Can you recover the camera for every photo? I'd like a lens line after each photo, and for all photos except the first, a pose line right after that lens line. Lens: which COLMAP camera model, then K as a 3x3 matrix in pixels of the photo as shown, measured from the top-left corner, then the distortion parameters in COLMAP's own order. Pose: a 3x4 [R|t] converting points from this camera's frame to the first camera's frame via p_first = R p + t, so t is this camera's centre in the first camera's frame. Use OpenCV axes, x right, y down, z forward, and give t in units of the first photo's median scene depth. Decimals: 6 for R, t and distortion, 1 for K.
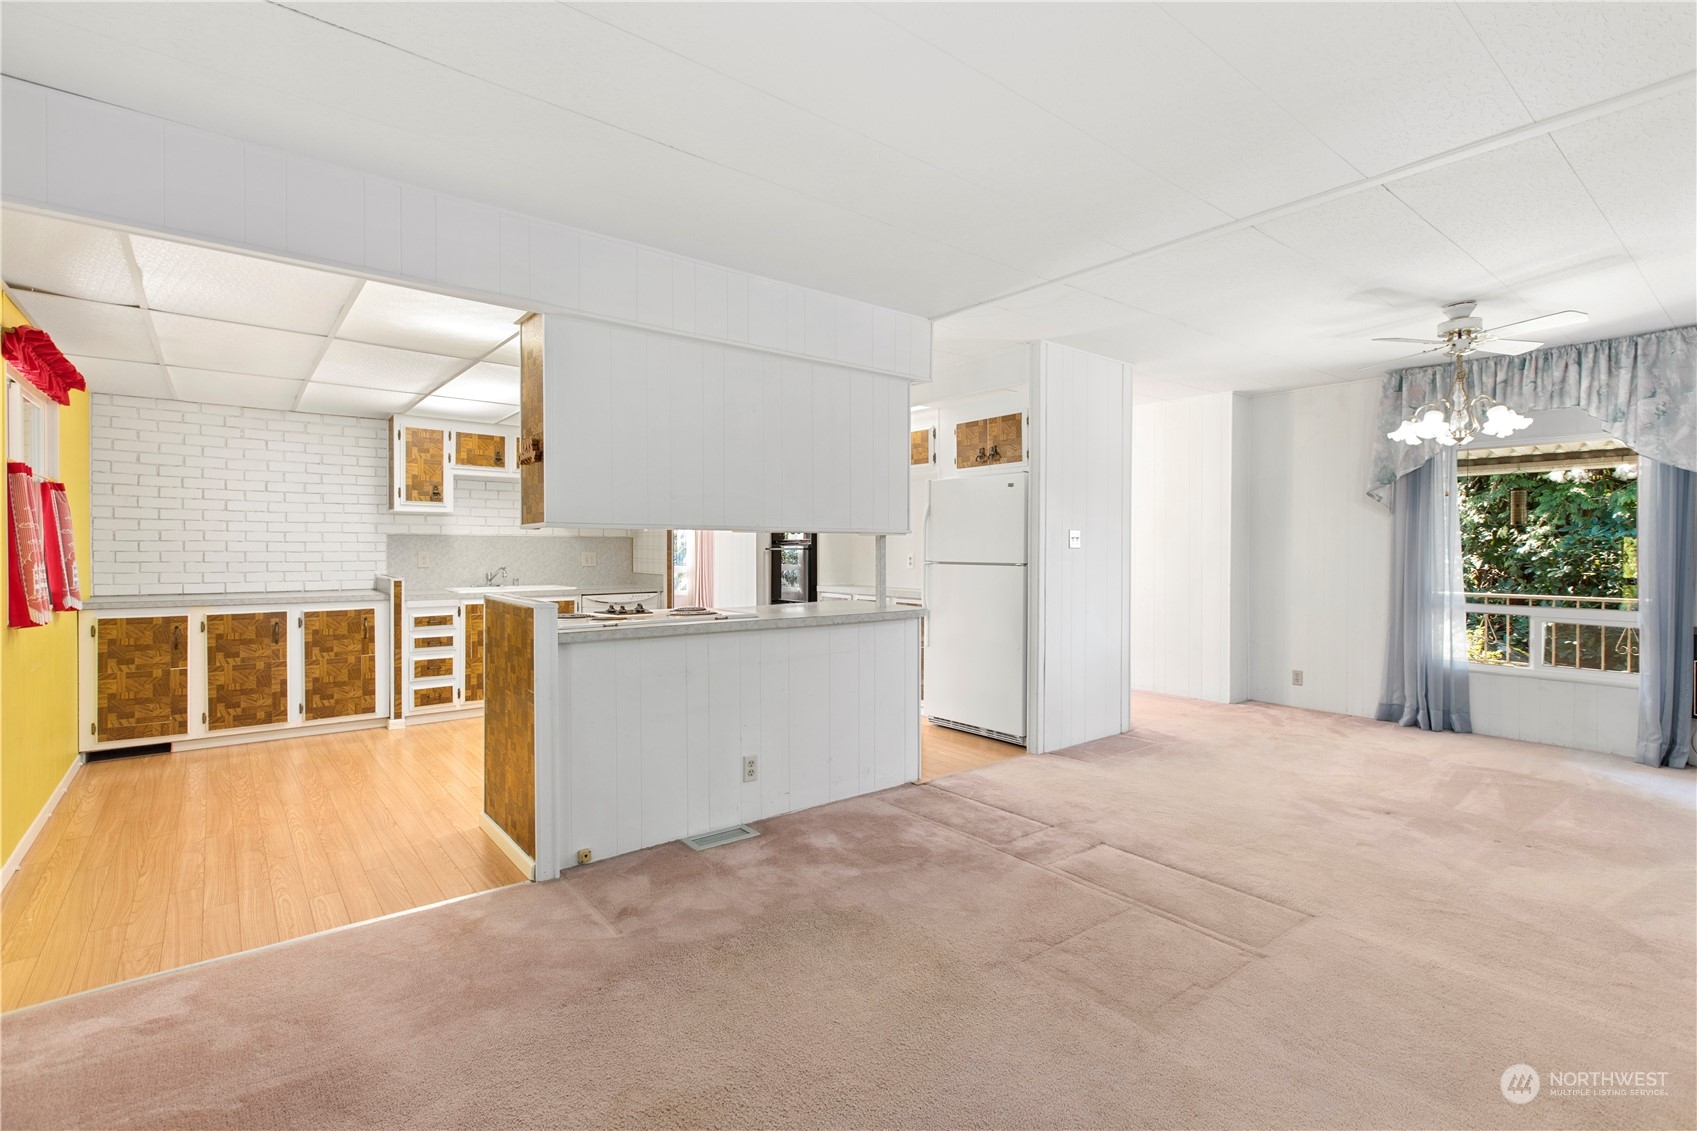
lens RADIAL K [[771.1, 0, 823.6], [0, 771.1, 550.2], [0, 0, 1]] dist [0.012128, -0.000387]
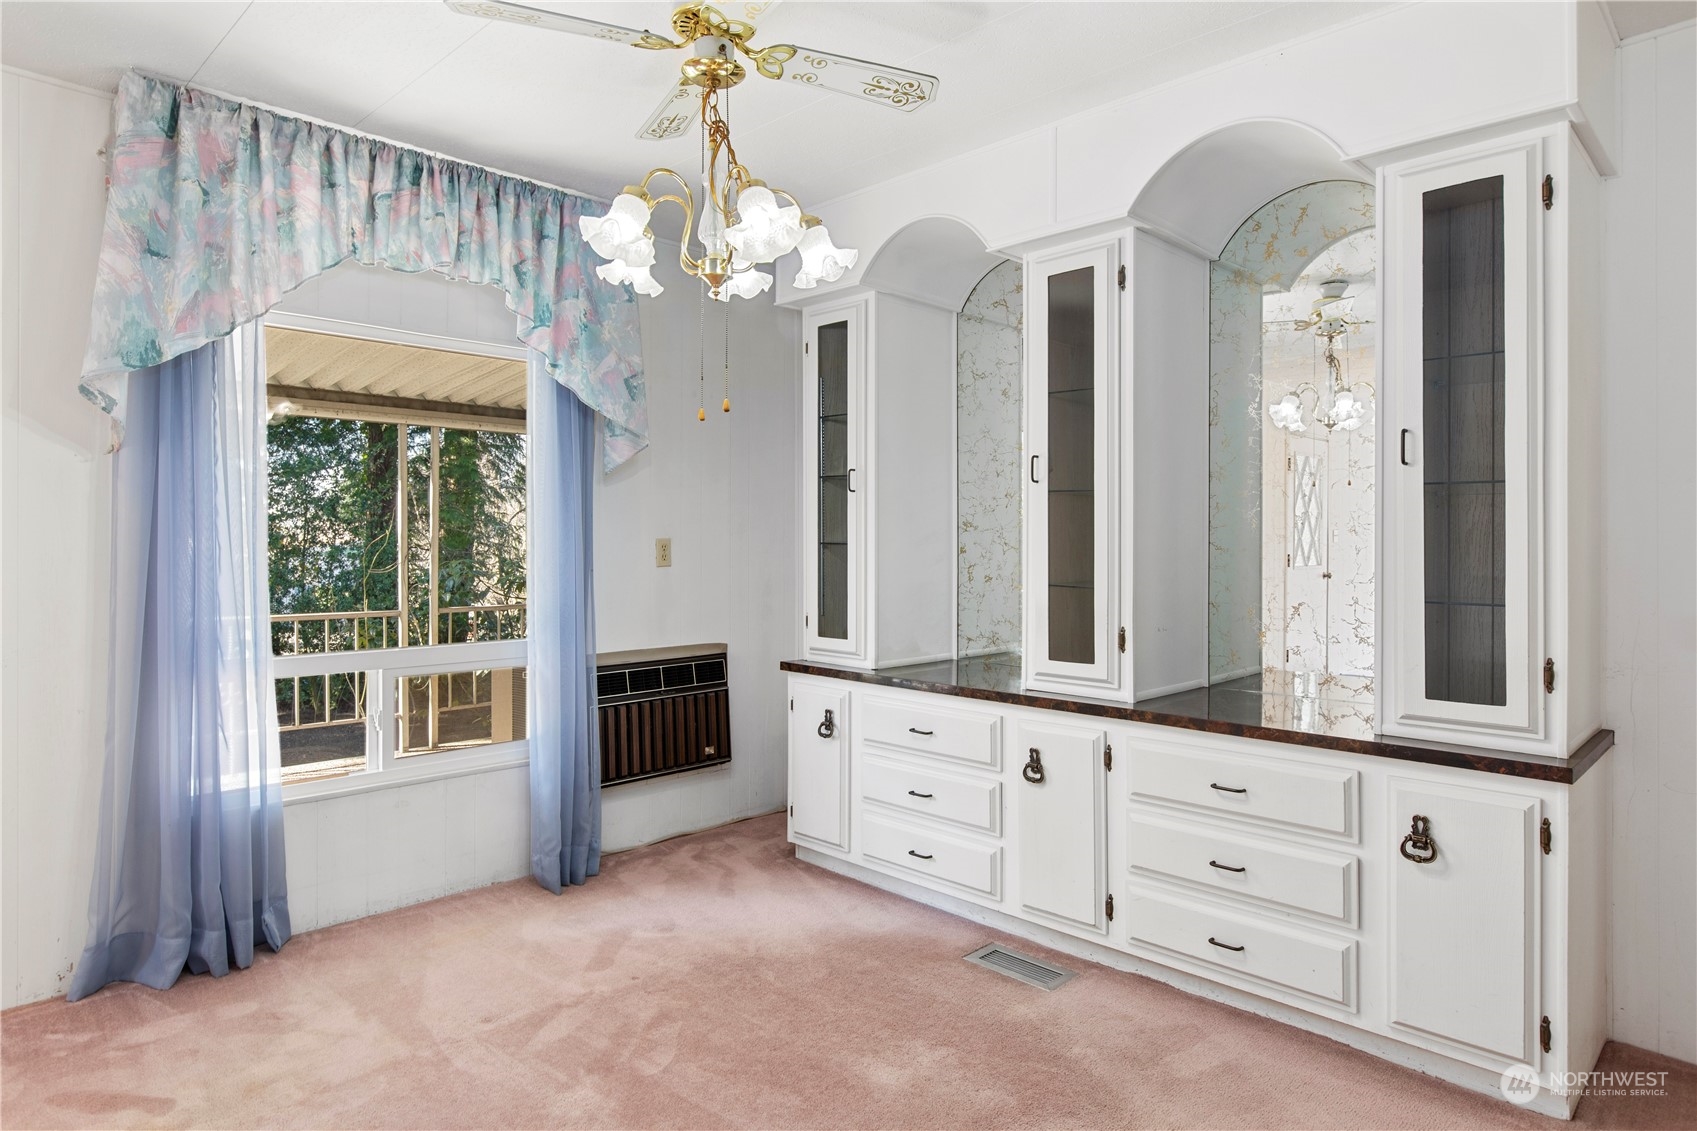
lens RADIAL K [[979.8, 0, 850.5], [0, 979.8, 543.0], [0, 0, 1]] dist [-0.007176, 0.003057]
pose [[-0.131180, -0.002903, 0.991354, 0.218860], [-0.003069, 0.999992, 0.002522, -0.001599], [-0.991354, -0.002712, -0.131187, 0.762517]]
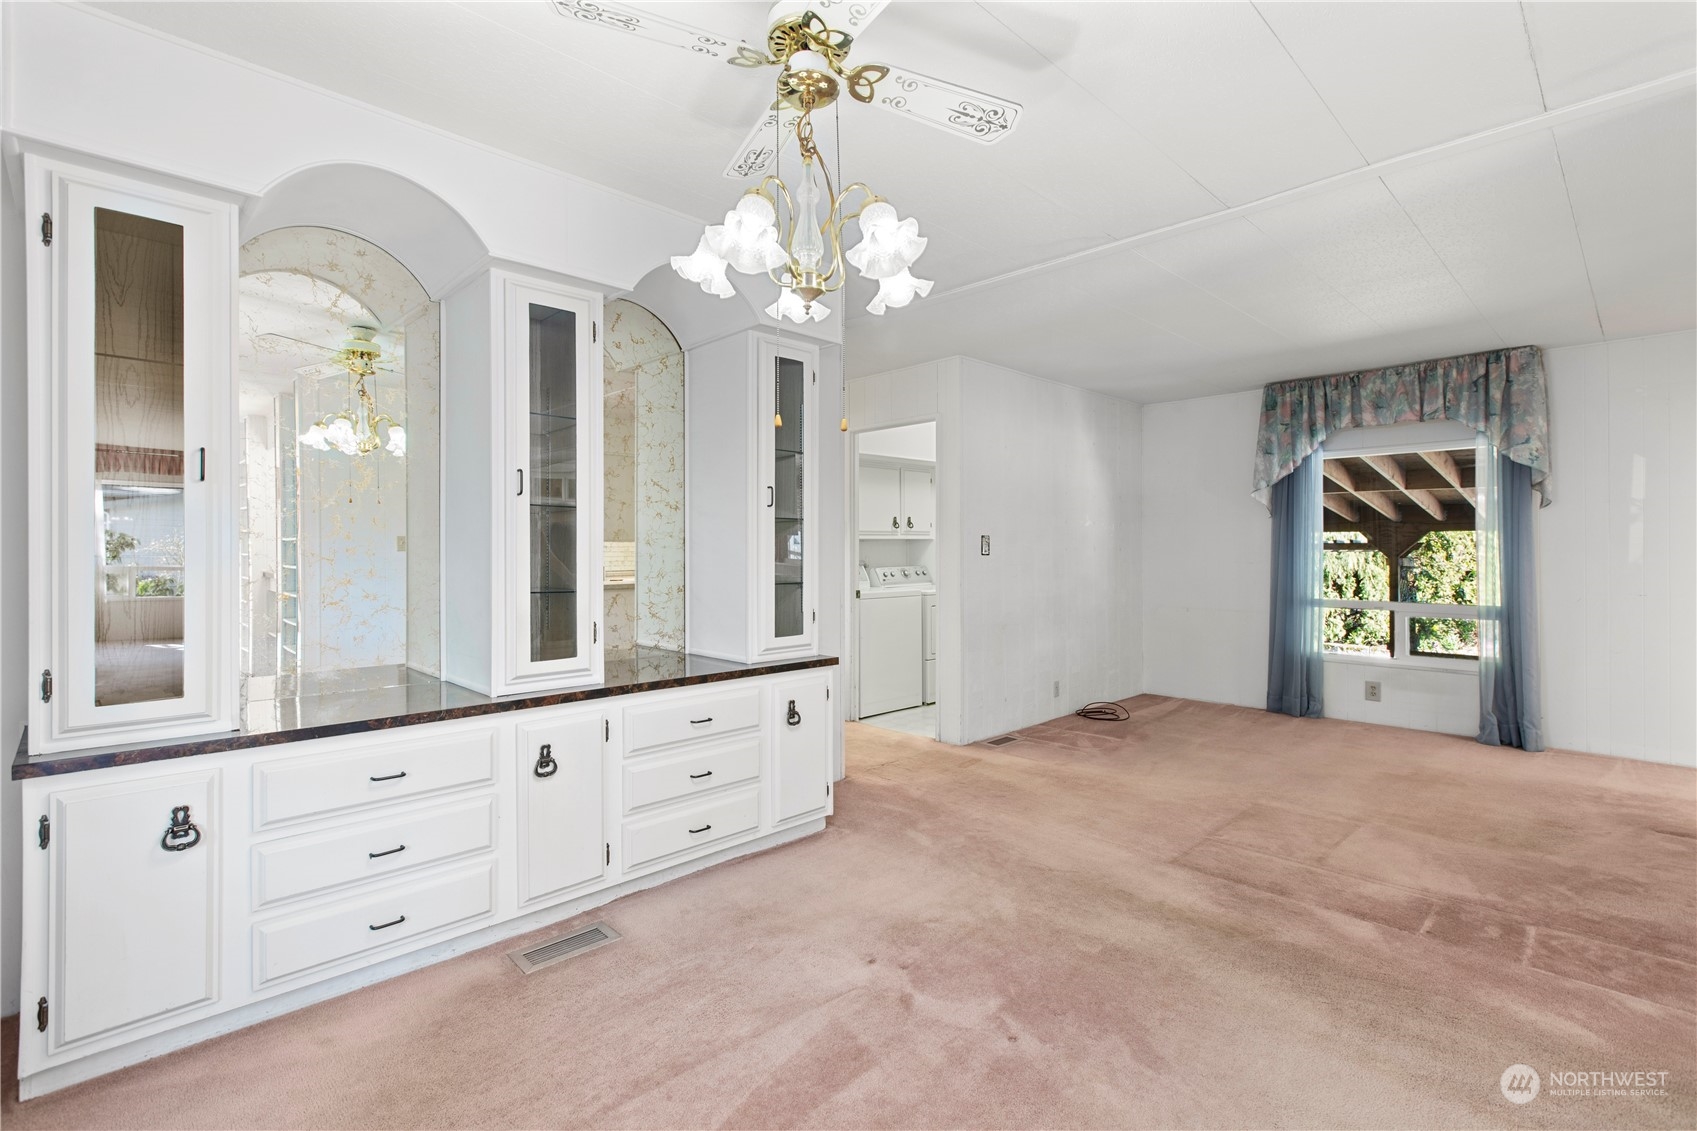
lens RADIAL K [[771.1, 0, 841.8], [0, 771.1, 544.6], [0, 0, 1]] dist [0.012128, -0.000387]
pose [[-0.995153, 0.000052, -0.098340, 0.638523], [0.000749, 0.999975, -0.007050, -0.002735], [0.098337, -0.007089, -0.995128, 1.087231]]
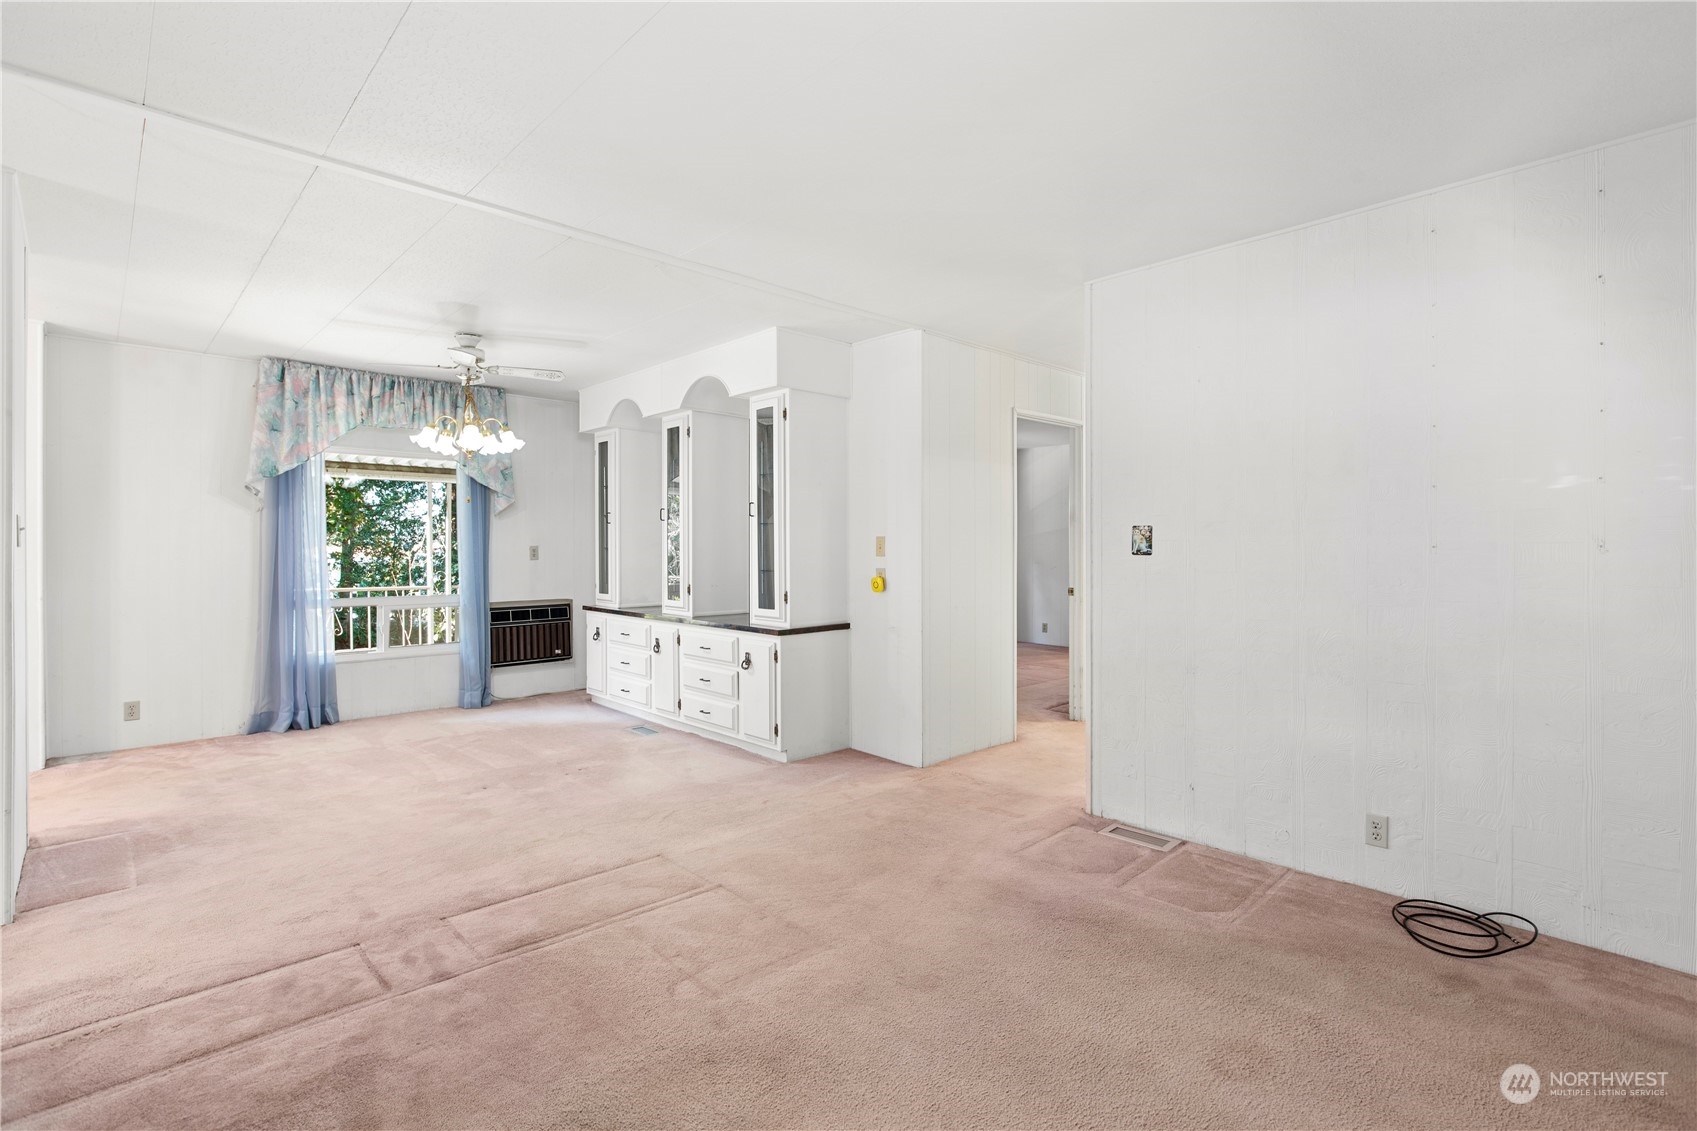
lens RADIAL K [[801.0, 0, 845.0], [0, 801.0, 553.5], [0, 0, 1]] dist [0.010743, -0.001709]
pose [[-0.090513, -0.010011, 0.995845, -0.319727], [0.000016, 0.999949, 0.010054, -0.003770], [-0.995895, 0.000926, -0.090509, 0.423882]]
